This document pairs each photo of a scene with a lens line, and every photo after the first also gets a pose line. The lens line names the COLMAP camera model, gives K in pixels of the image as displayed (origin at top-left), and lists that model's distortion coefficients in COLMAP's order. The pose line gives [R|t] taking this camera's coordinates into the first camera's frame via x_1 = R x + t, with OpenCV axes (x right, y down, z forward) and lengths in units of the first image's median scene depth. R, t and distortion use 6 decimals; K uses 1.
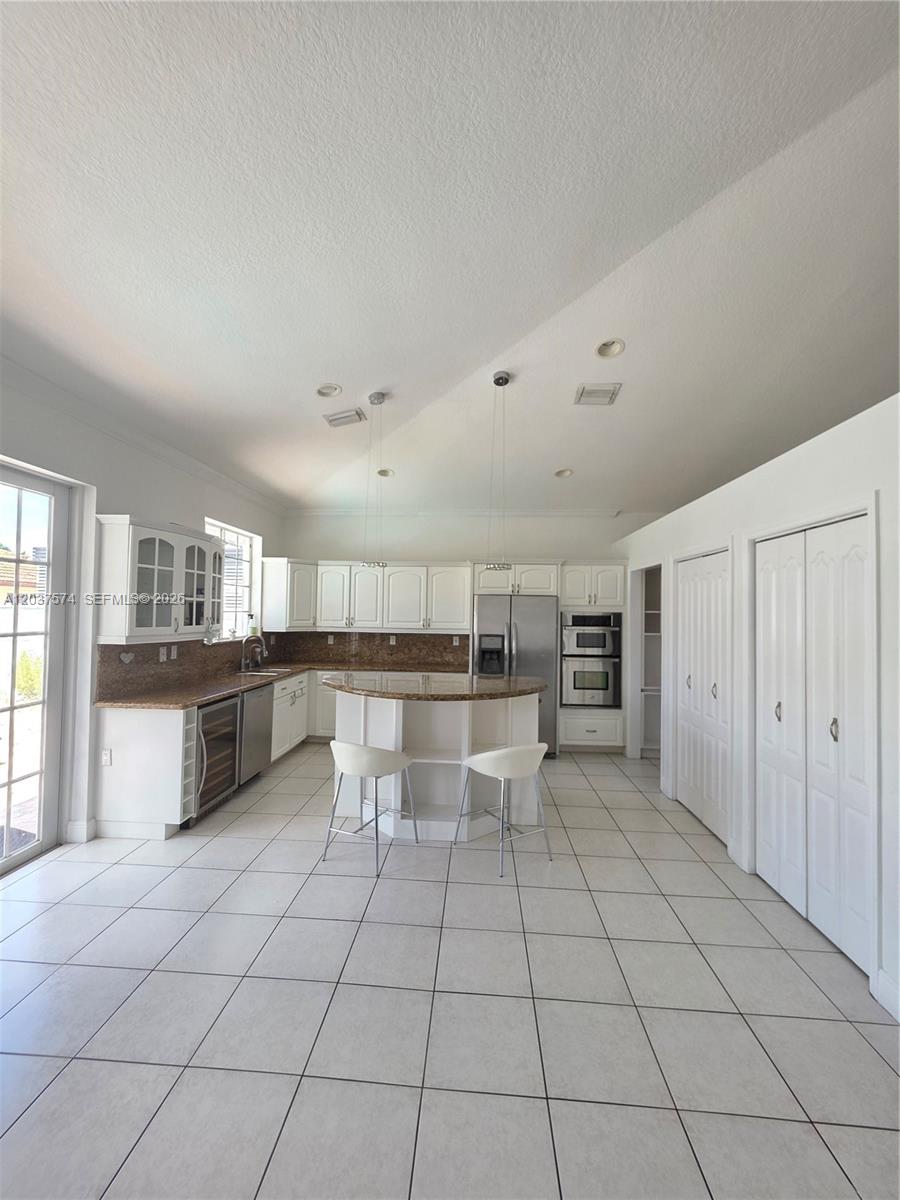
lens RADIAL K [[479.4, 0, 444.8], [0, 479.4, 598.3], [0, 0, 1]] dist [-0.001540, 0.001615]
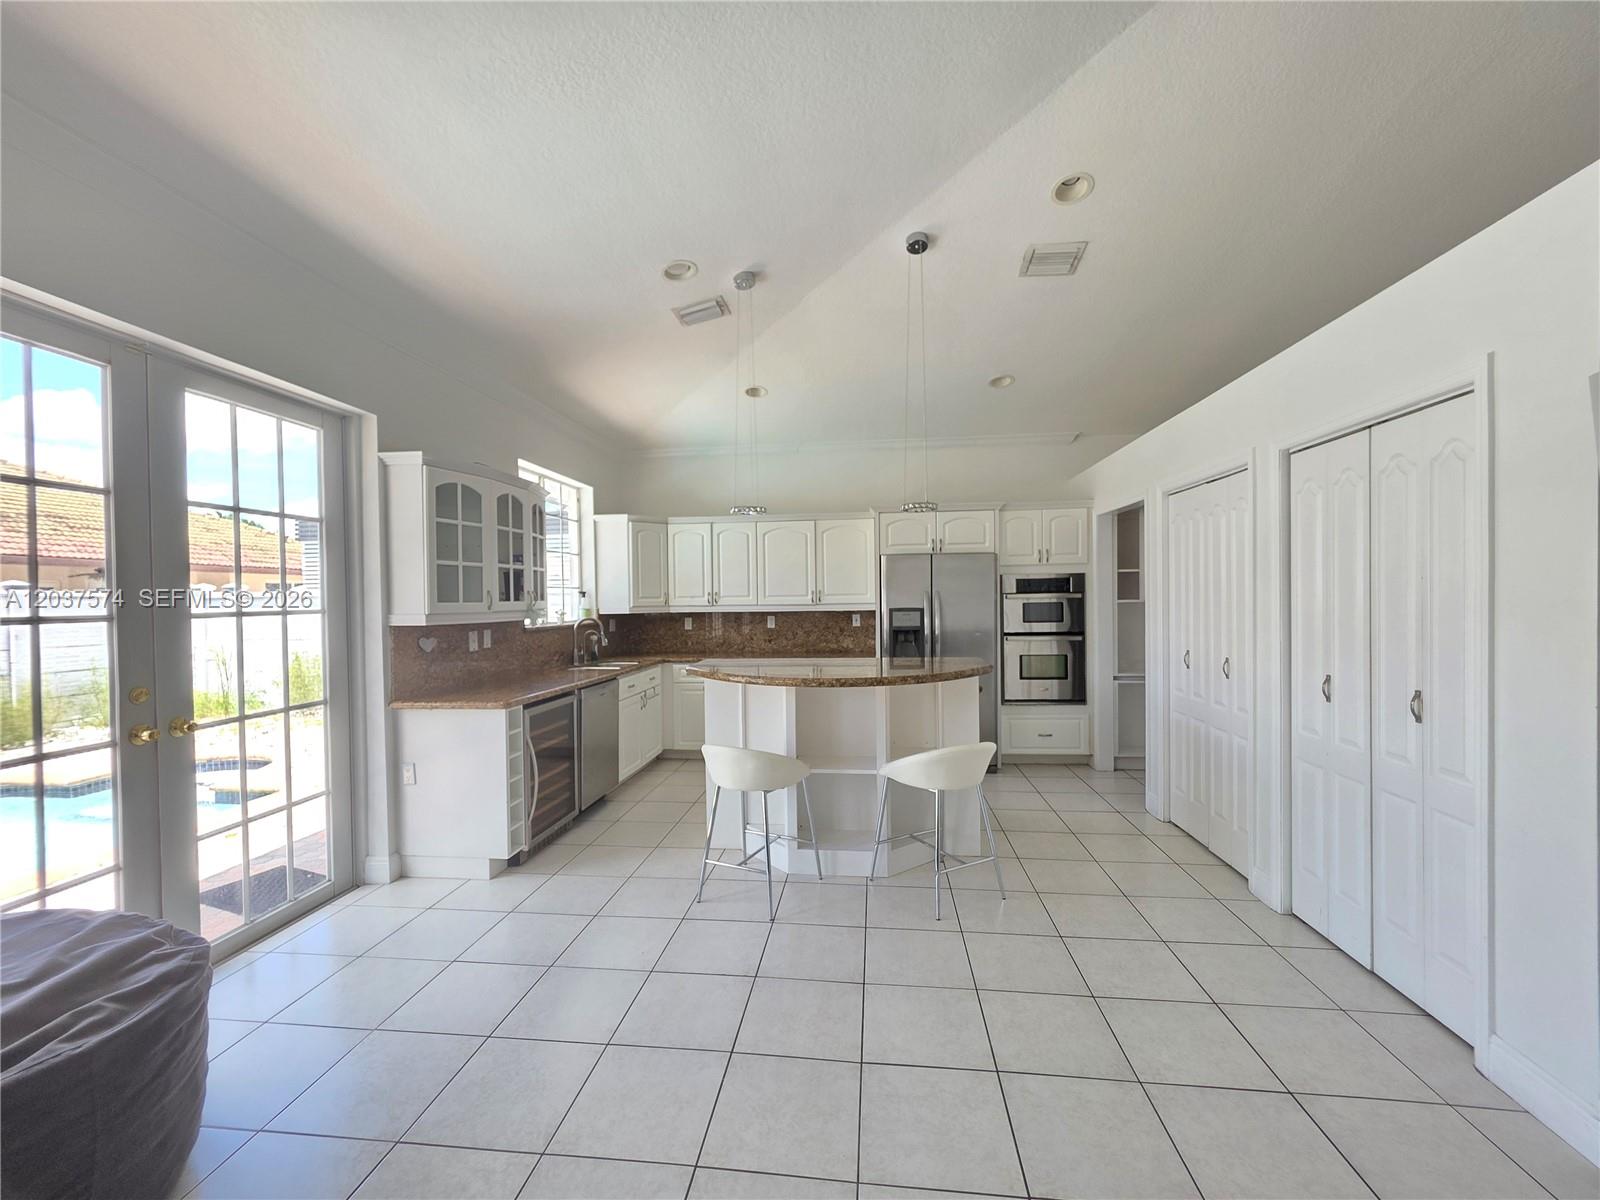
lens RADIAL K [[639.2, 0, 803.6], [0, 639.2, 601.9], [0, 0, 1]] dist [-0.001540, 0.001615]
pose [[0.998762, -0.028293, -0.040919, -0.029943], [0.029826, 0.998857, 0.037344, 0.038897], [0.039815, -0.038518, 0.998464, 0.020809]]
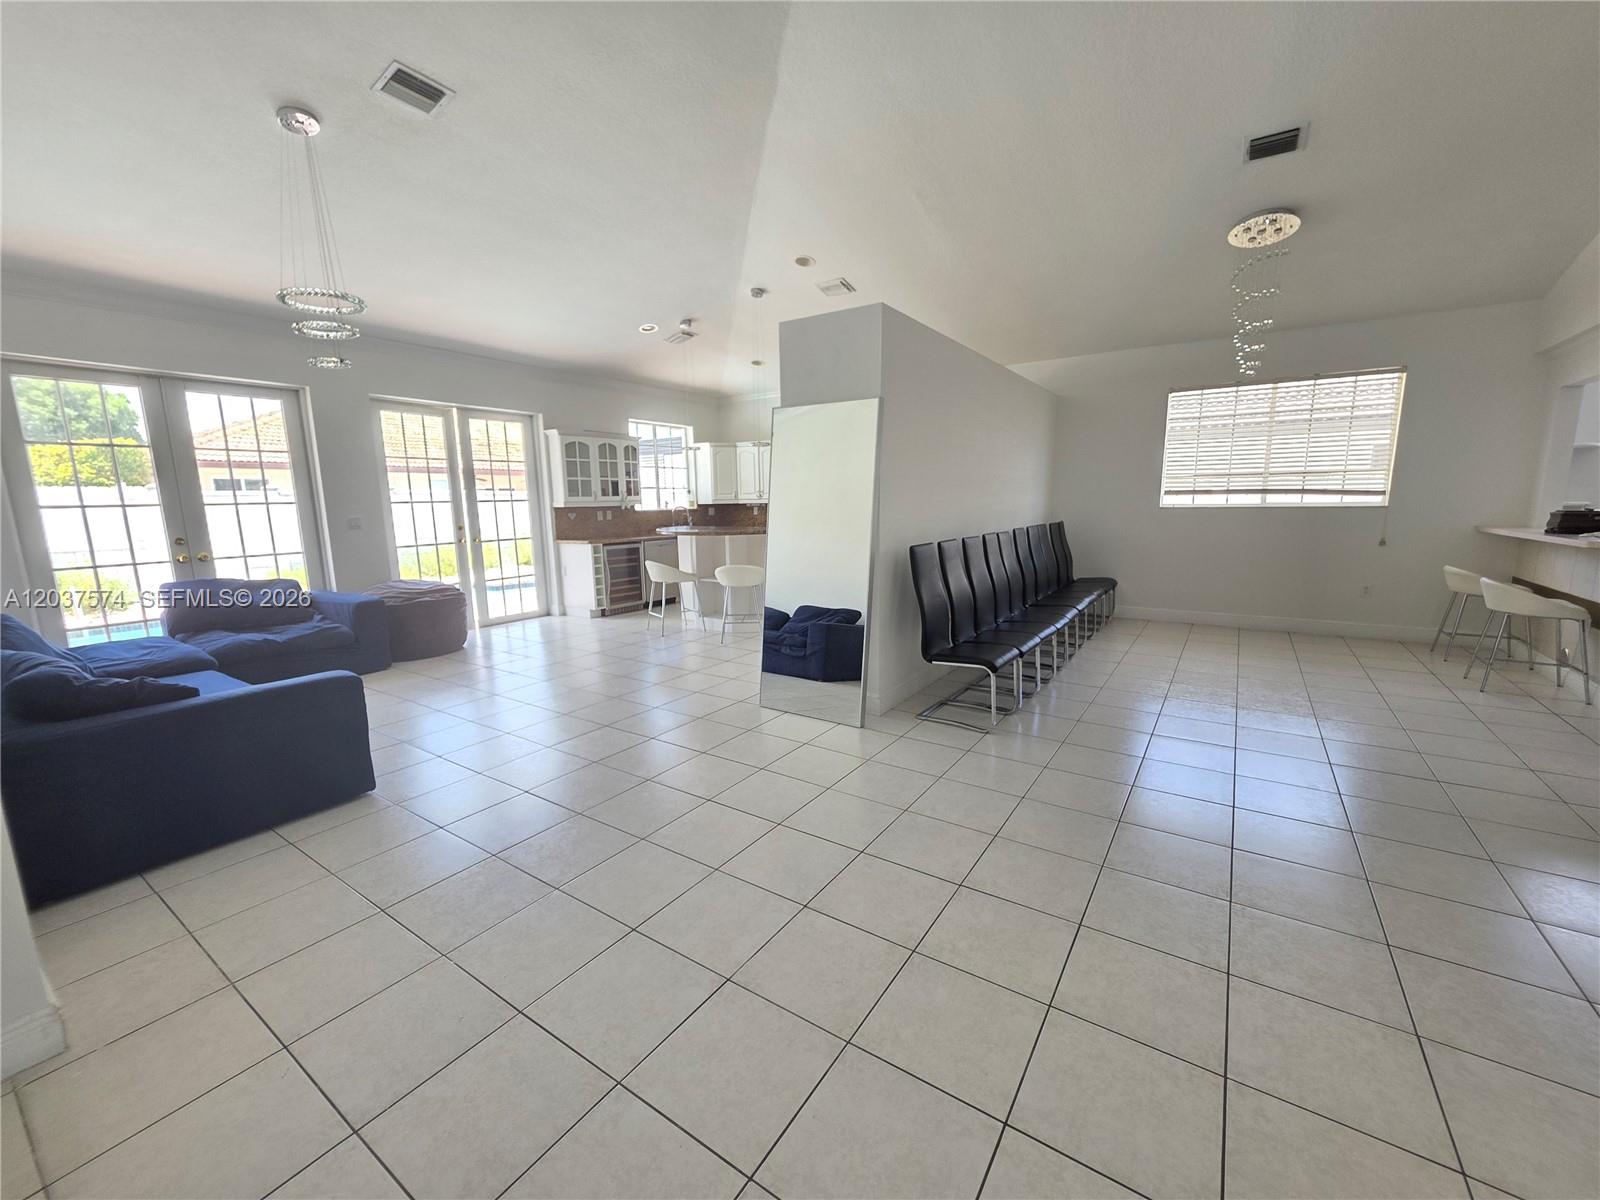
lens RADIAL K [[639.2, 0, 805.4], [0, 639.2, 597.5], [0, 0, 1]] dist [-0.001540, 0.001615]
pose [[0.869669, 0.046904, -0.491401, 1.200940], [0.044007, 0.984145, 0.171819, 0.059237], [0.491669, -0.171050, 0.853817, -0.576730]]
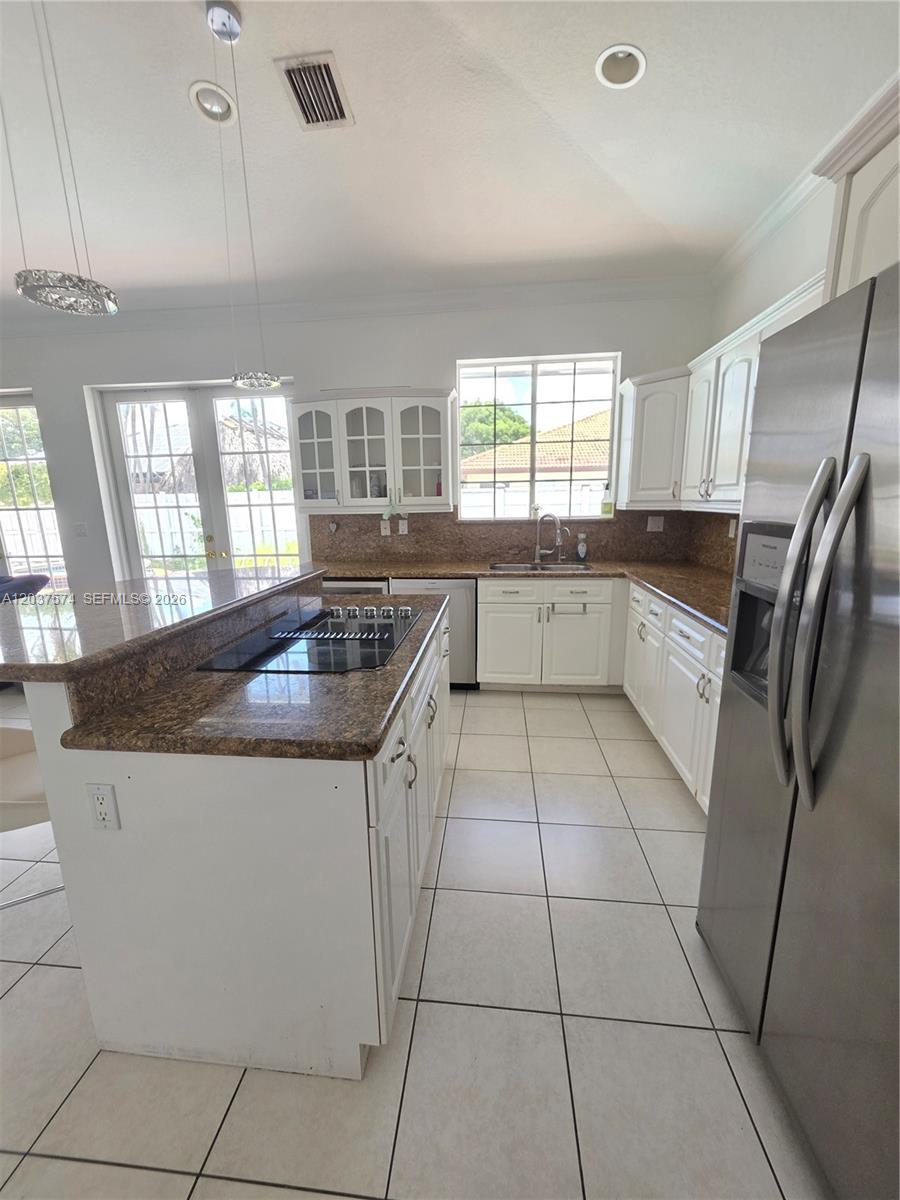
lens RADIAL K [[479.4, 0, 446.6], [0, 479.4, 607.3], [0, 0, 1]] dist [-0.001540, 0.001615]
pose [[-0.029413, 0.198786, -0.979601, 0.498911], [0.048529, 0.979154, 0.197238, 0.102115], [0.998389, -0.041737, -0.038447, 1.351334]]
